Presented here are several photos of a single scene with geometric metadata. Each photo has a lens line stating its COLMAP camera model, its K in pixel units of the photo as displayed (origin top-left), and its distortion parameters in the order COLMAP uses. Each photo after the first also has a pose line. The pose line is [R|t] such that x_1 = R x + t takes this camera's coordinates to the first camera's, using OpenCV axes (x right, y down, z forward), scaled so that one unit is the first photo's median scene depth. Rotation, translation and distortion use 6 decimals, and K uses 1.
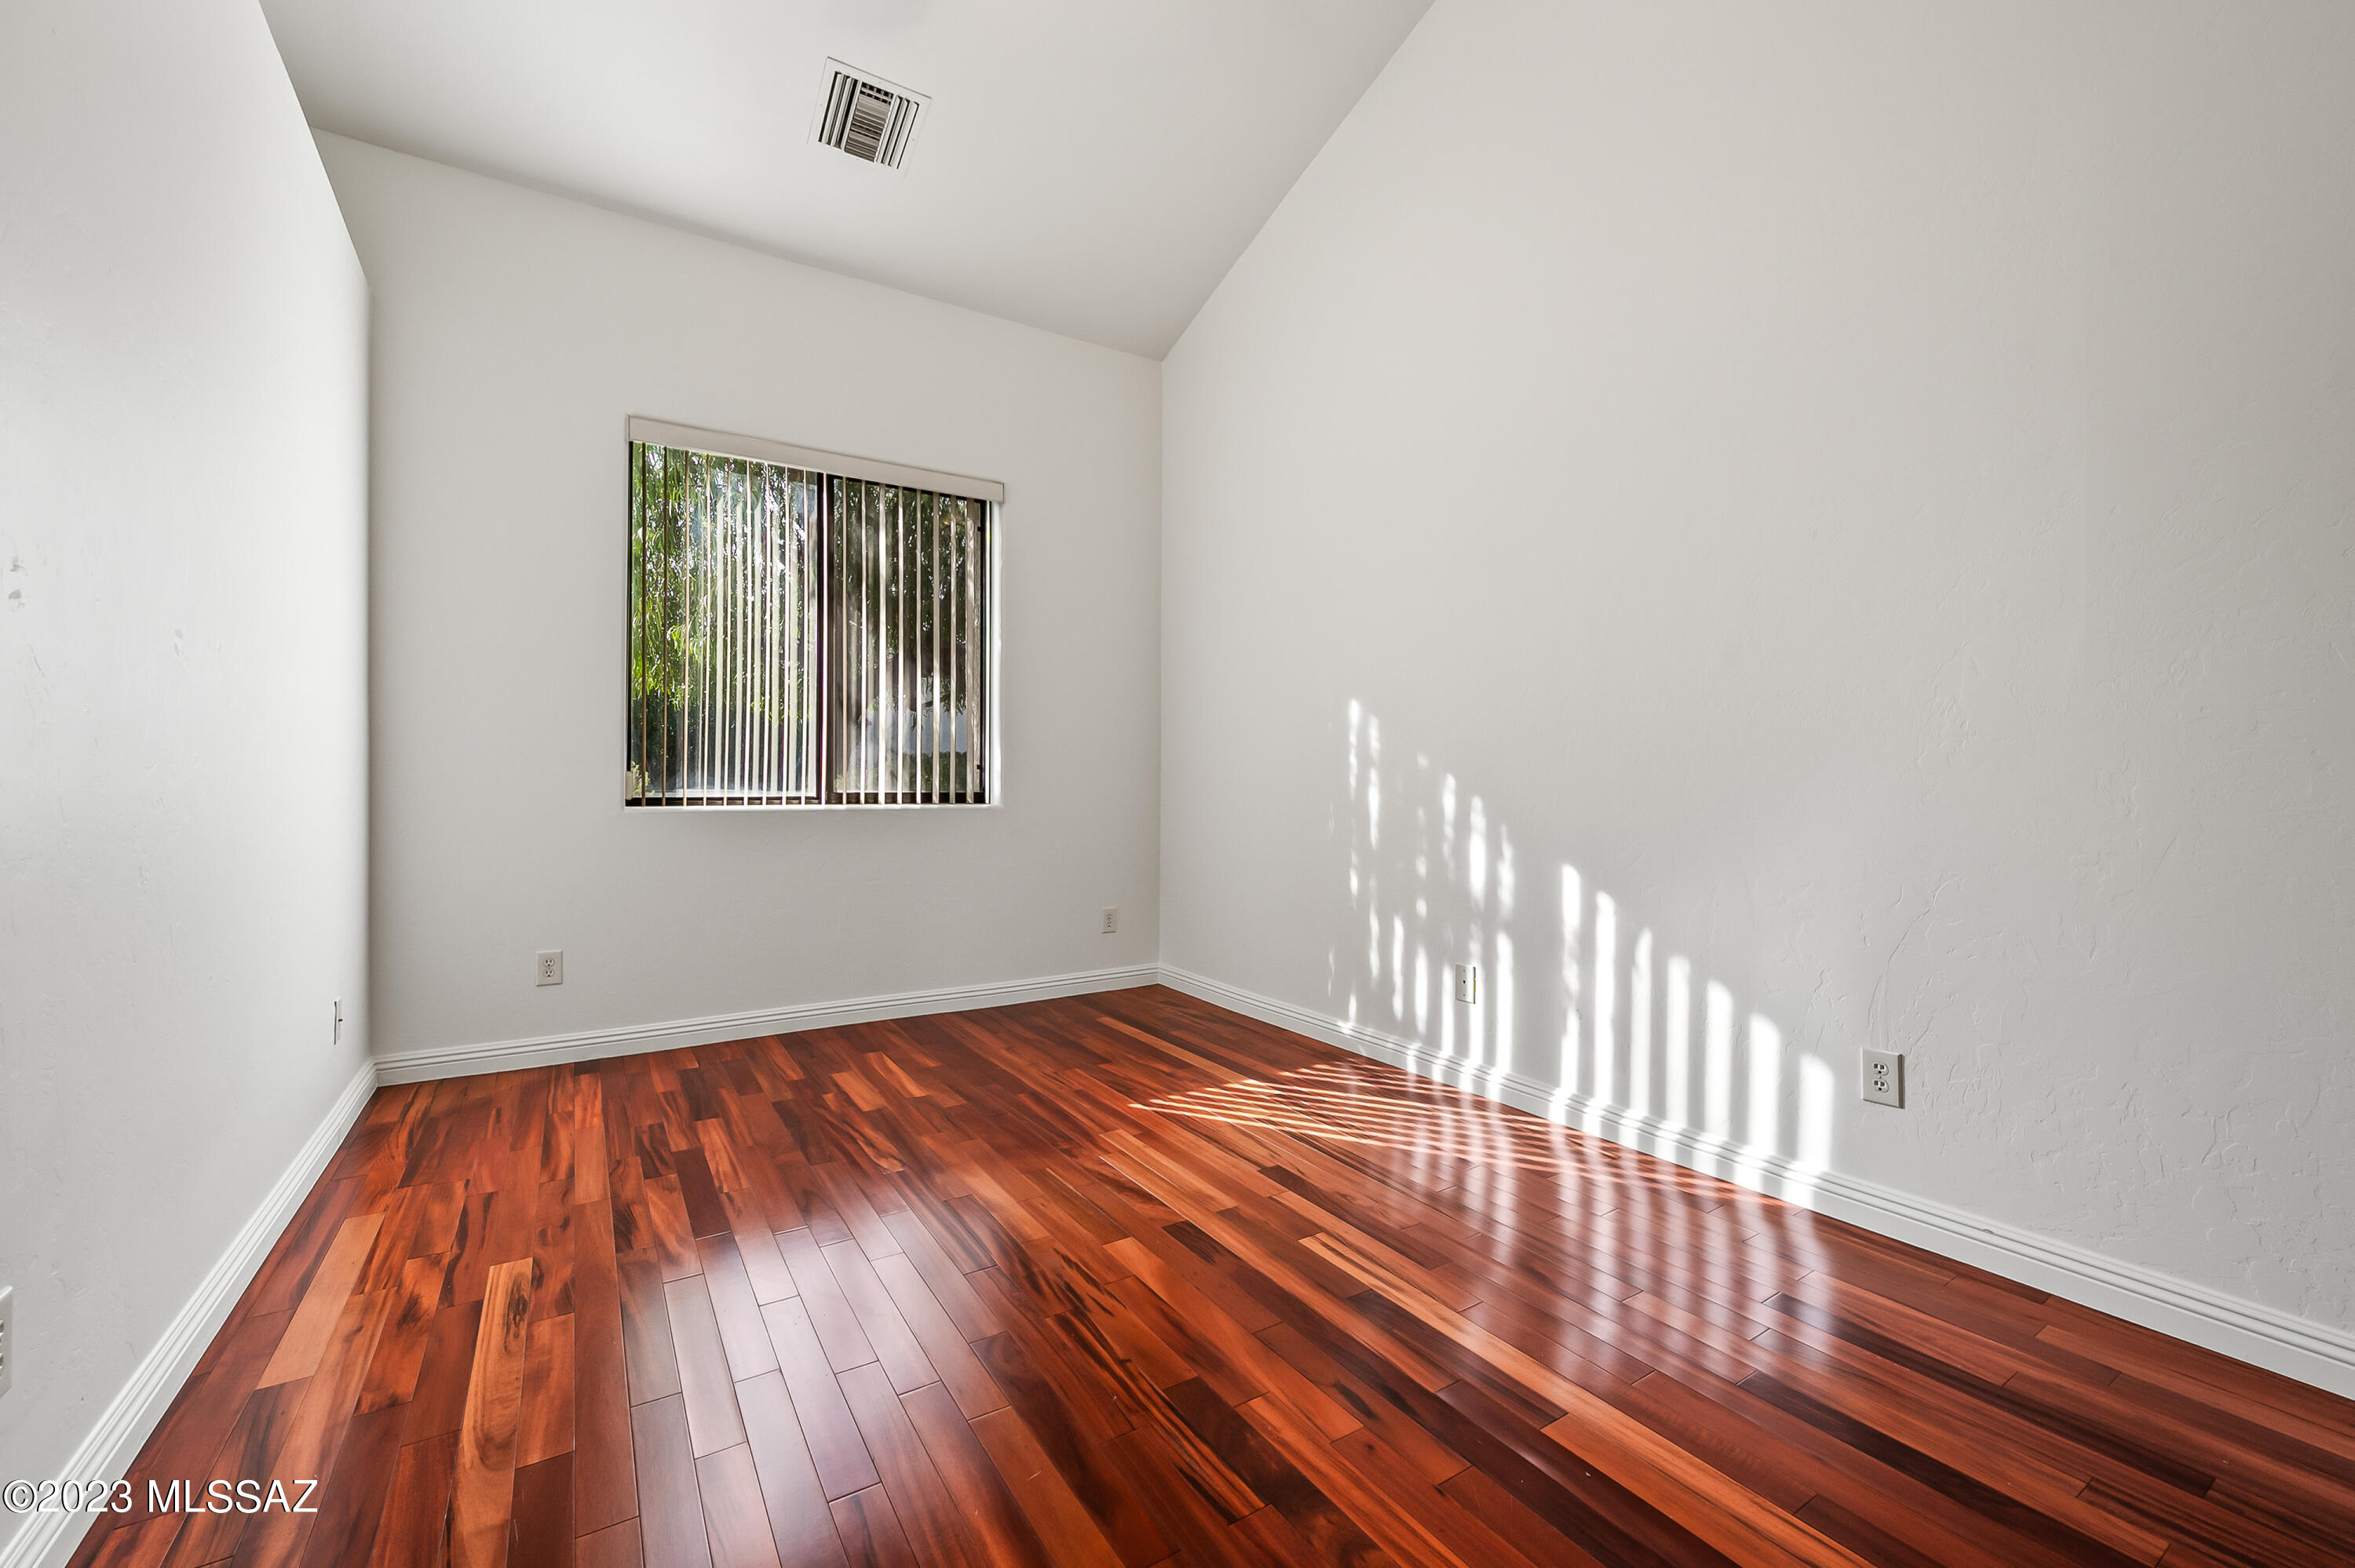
lens RADIAL K [[943.6, 0, 1184.3], [0, 943.6, 786.5], [0, 0, 1]] dist [0.000694, 0.000071]
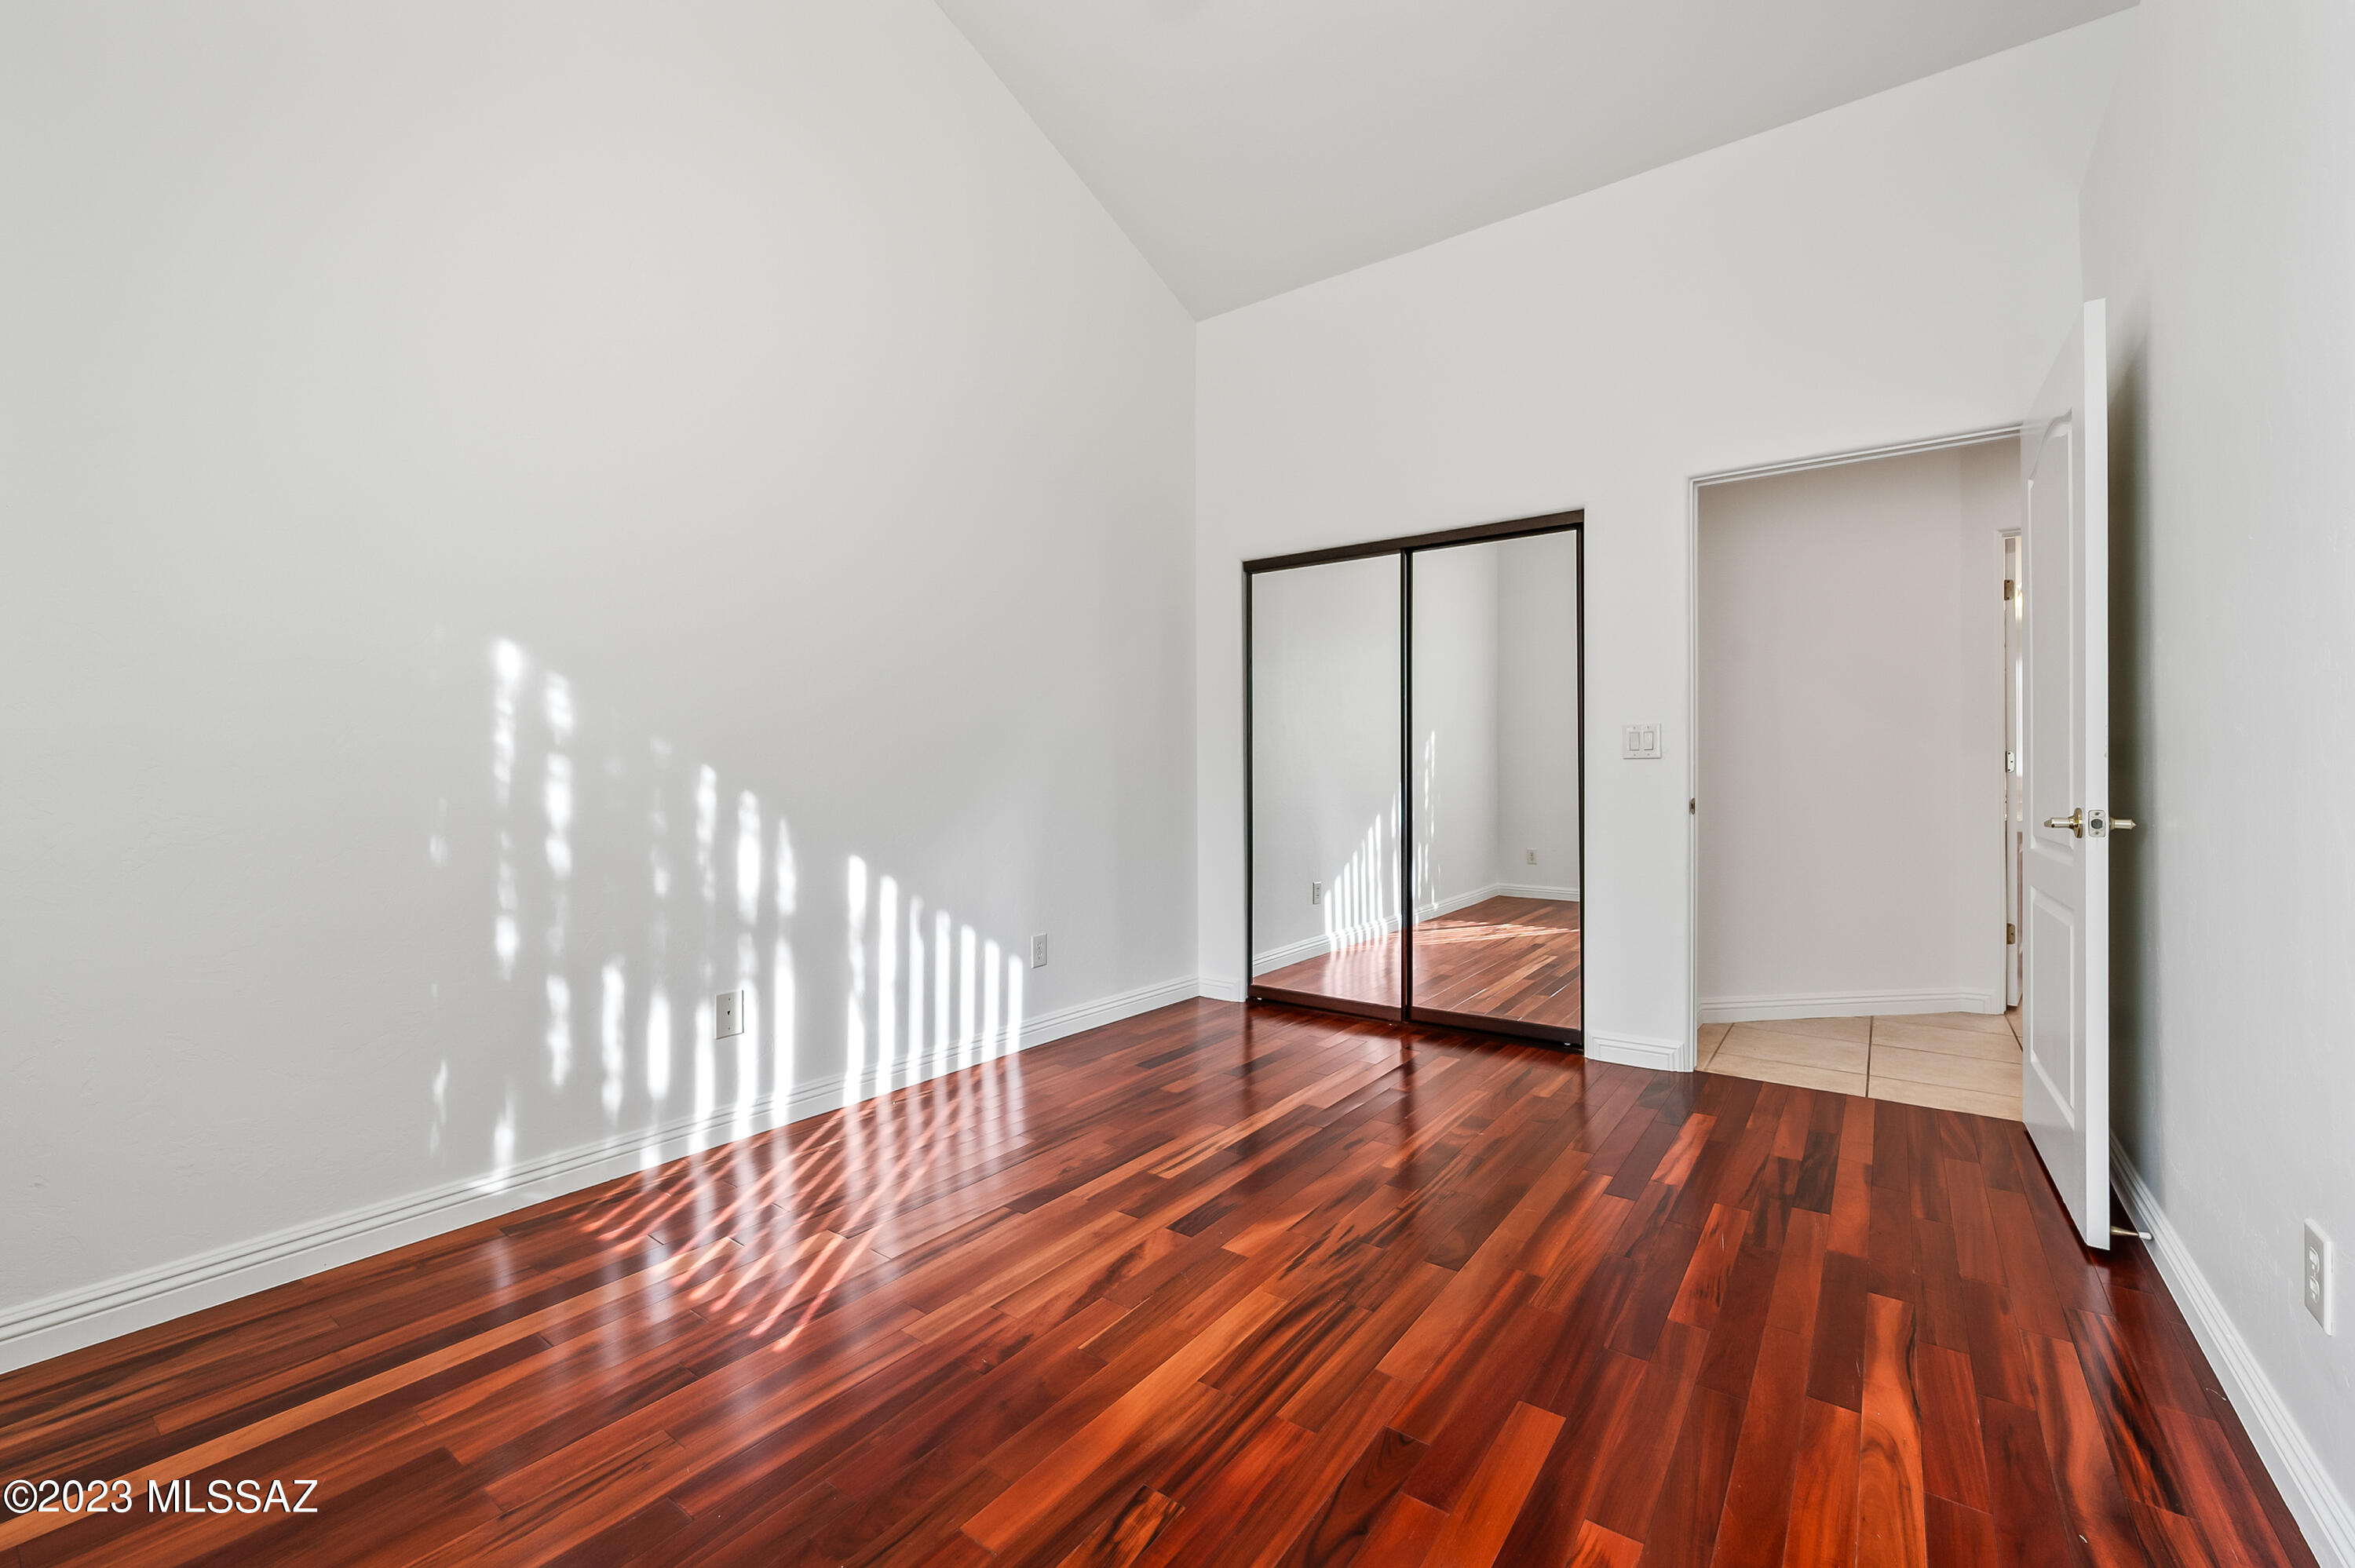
lens RADIAL K [[943.6, 0, 1185.2], [0, 943.6, 779.5], [0, 0, 1]] dist [0.000694, 0.000071]
pose [[-0.359353, -0.004054, 0.933193, -0.636284], [-0.005113, 0.999984, 0.002375, -0.005694], [-0.933188, -0.003918, -0.359368, 0.928143]]
